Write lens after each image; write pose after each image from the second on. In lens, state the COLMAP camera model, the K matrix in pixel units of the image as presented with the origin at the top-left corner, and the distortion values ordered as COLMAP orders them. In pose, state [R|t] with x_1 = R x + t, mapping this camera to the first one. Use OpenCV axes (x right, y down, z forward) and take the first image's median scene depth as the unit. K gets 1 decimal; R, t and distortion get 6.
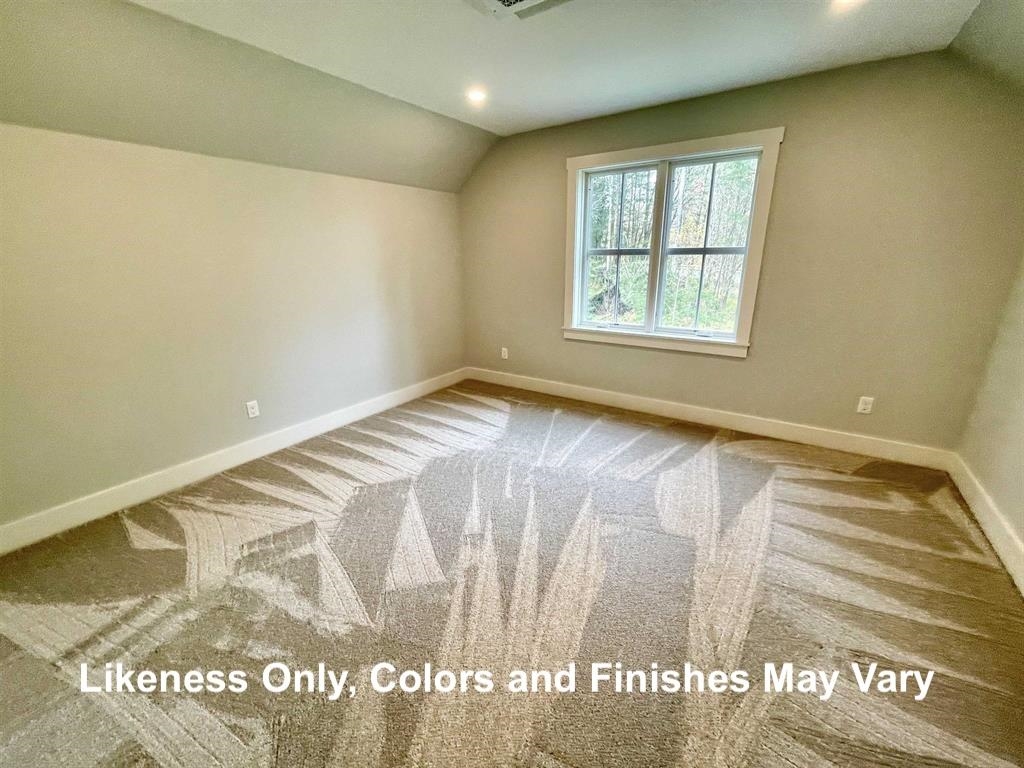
lens RADIAL K [[416.1, 0, 508.2], [0, 416.1, 378.3], [0, 0, 1]] dist [0.002901, -0.000698]
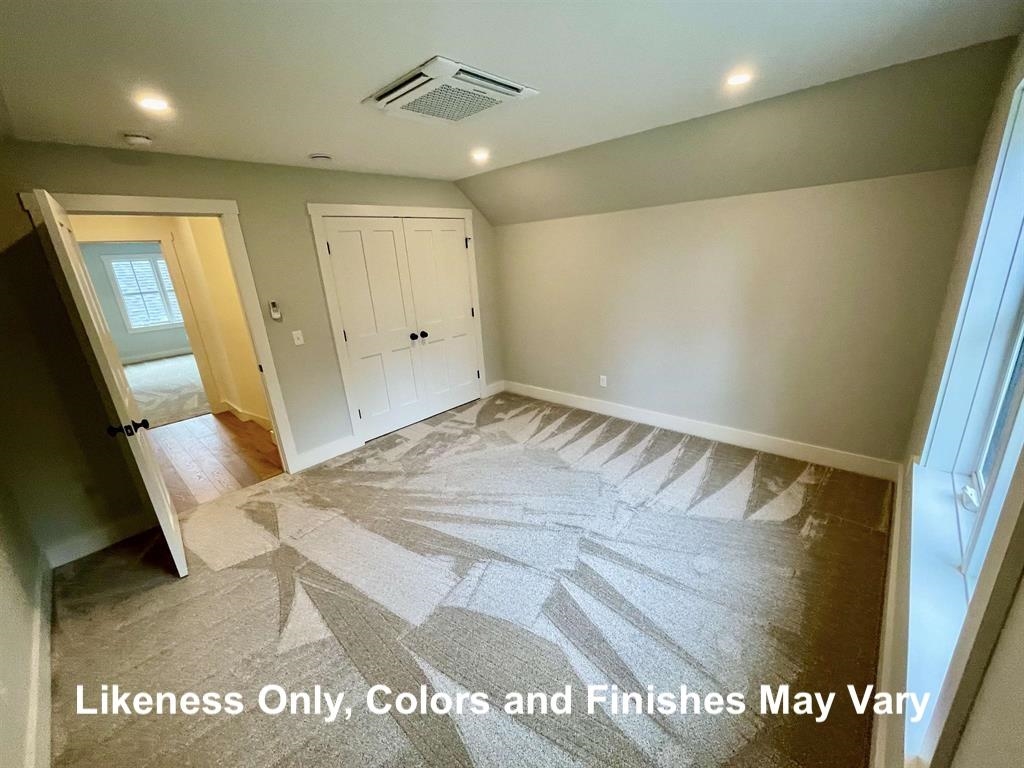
lens RADIAL K [[416.1, 0, 519.2], [0, 416.1, 388.3], [0, 0, 1]] dist [0.002901, -0.000698]
pose [[-0.135179, 0.325811, -0.935721, 0.799570], [-0.217623, 0.911565, 0.348839, -0.346704], [0.966627, 0.250790, -0.052320, 0.794797]]
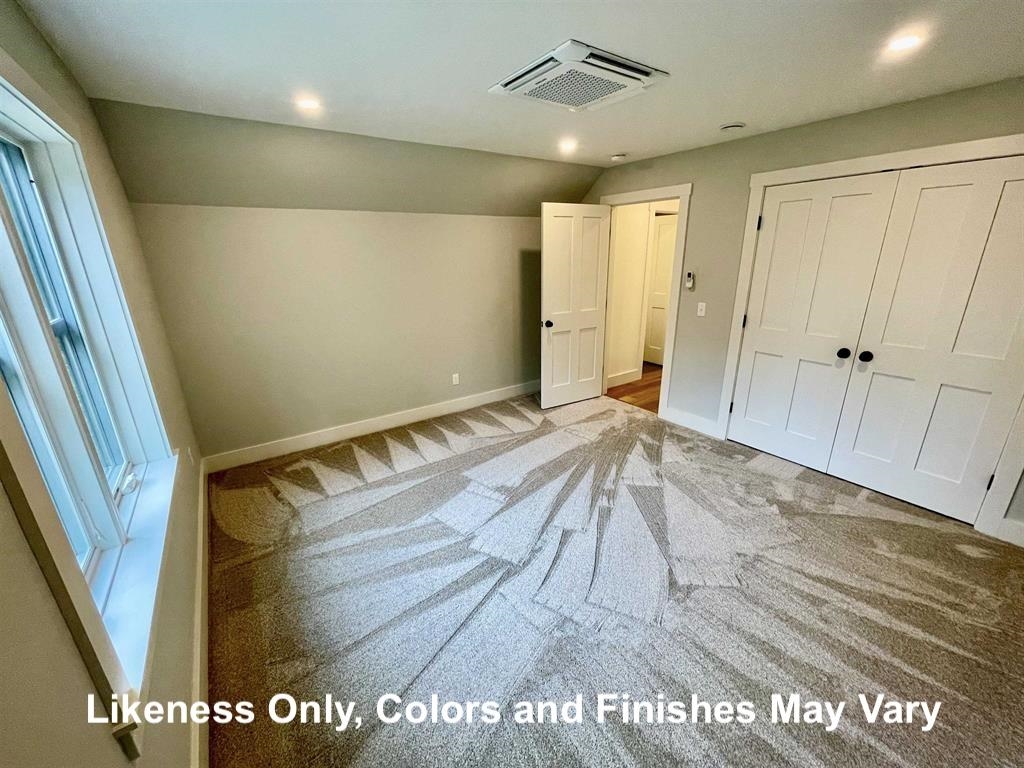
lens RADIAL K [[416.1, 0, 507.1], [0, 416.1, 386.2], [0, 0, 1]] dist [0.002901, -0.000698]
pose [[-0.932460, -0.085320, 0.351053, -0.157921], [0.129729, 0.827826, 0.545779, -0.496599], [-0.337176, 0.554459, -0.760847, 1.362212]]
